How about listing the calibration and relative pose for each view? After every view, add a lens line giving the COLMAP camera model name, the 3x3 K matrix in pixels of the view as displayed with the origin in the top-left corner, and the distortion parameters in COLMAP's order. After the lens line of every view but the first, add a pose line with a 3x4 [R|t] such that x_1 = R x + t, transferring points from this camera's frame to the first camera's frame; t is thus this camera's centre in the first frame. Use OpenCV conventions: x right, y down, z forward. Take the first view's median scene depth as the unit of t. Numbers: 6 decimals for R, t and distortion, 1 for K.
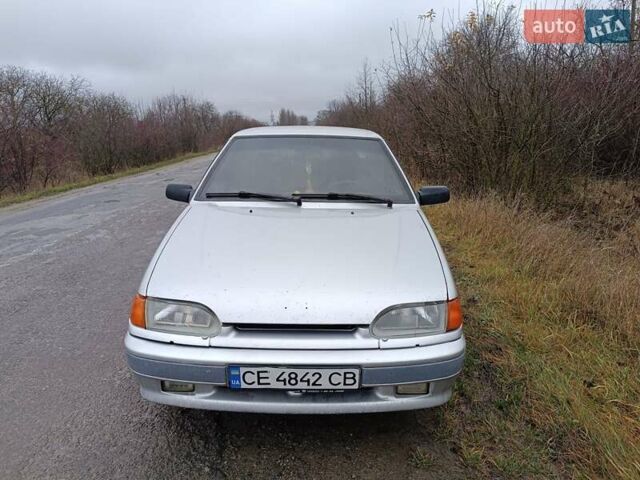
lens RADIAL K [[454.1, 0, 320.0], [0, 454.1, 240.0], [0, 0, 1]] dist [0.024426, -0.009834]
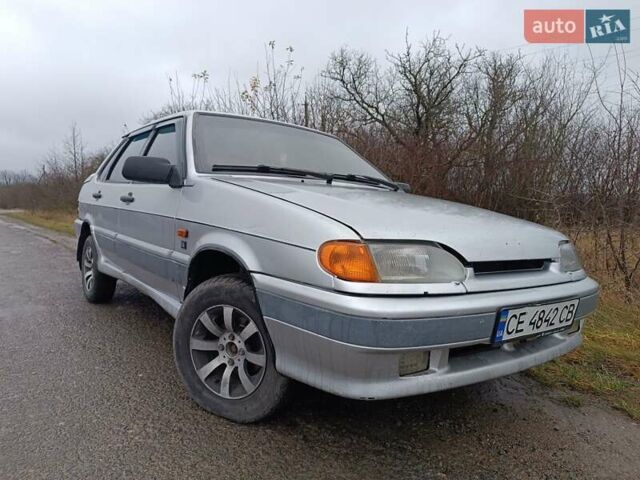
lens RADIAL K [[459.3, 0, 320.0], [0, 459.3, 240.0], [0, 0, 1]] dist [0.007799, -0.001054]
pose [[0.799269, -0.010923, 0.600875, -0.851208], [0.117011, 0.983529, -0.137765, 0.212941], [-0.589473, 0.180420, 0.787382, 0.496894]]
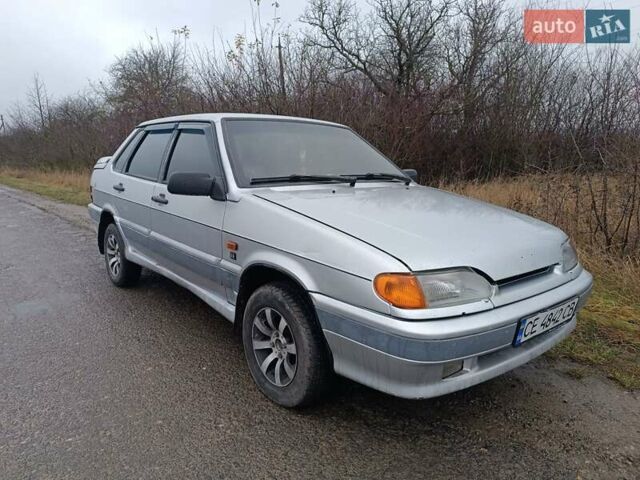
lens RADIAL K [[454.1, 0, 320.0], [0, 454.1, 240.0], [0, 0, 1]] dist [0.024426, -0.009834]
pose [[0.768392, -0.112778, 0.629964, -1.026770], [0.152988, 0.988180, -0.009699, 0.049320], [-0.621424, 0.103829, 0.776564, 0.460166]]
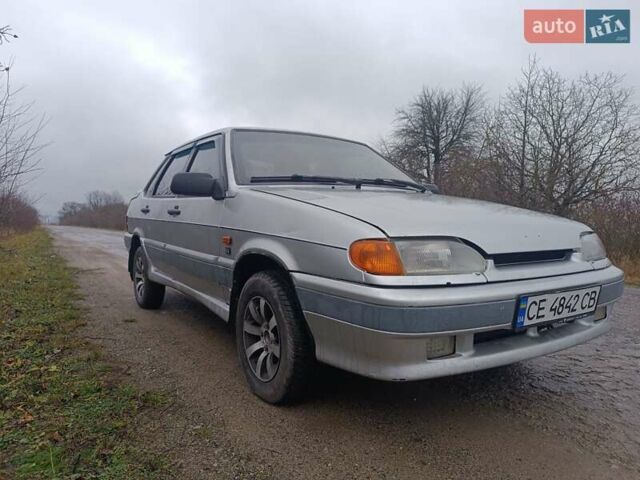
lens RADIAL K [[459.3, 0, 320.0], [0, 459.3, 240.0], [0, 0, 1]] dist [0.007799, -0.001054]
pose [[0.840860, -0.039881, 0.539782, -0.898138], [0.148029, 0.976204, -0.158470, 0.233693], [-0.520617, 0.213155, 0.826754, 0.426135]]
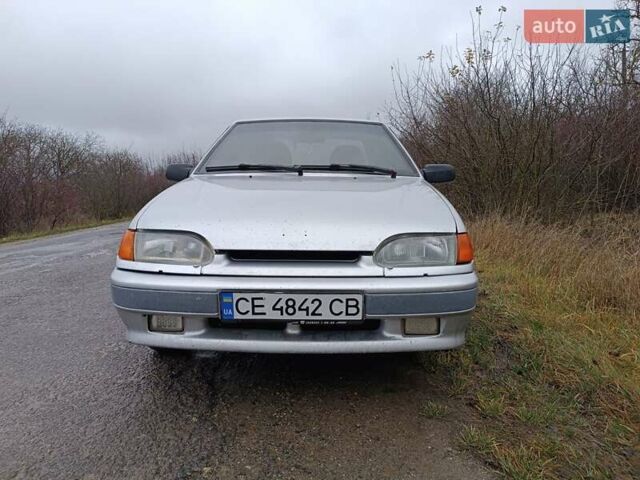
lens RADIAL K [[454.1, 0, 320.0], [0, 454.1, 240.0], [0, 0, 1]] dist [0.024426, -0.009834]
pose [[0.999920, -0.003969, -0.012001, 0.010778], [0.002447, 0.992252, -0.124215, 0.265606], [0.012401, 0.124176, 0.992183, 0.070869]]
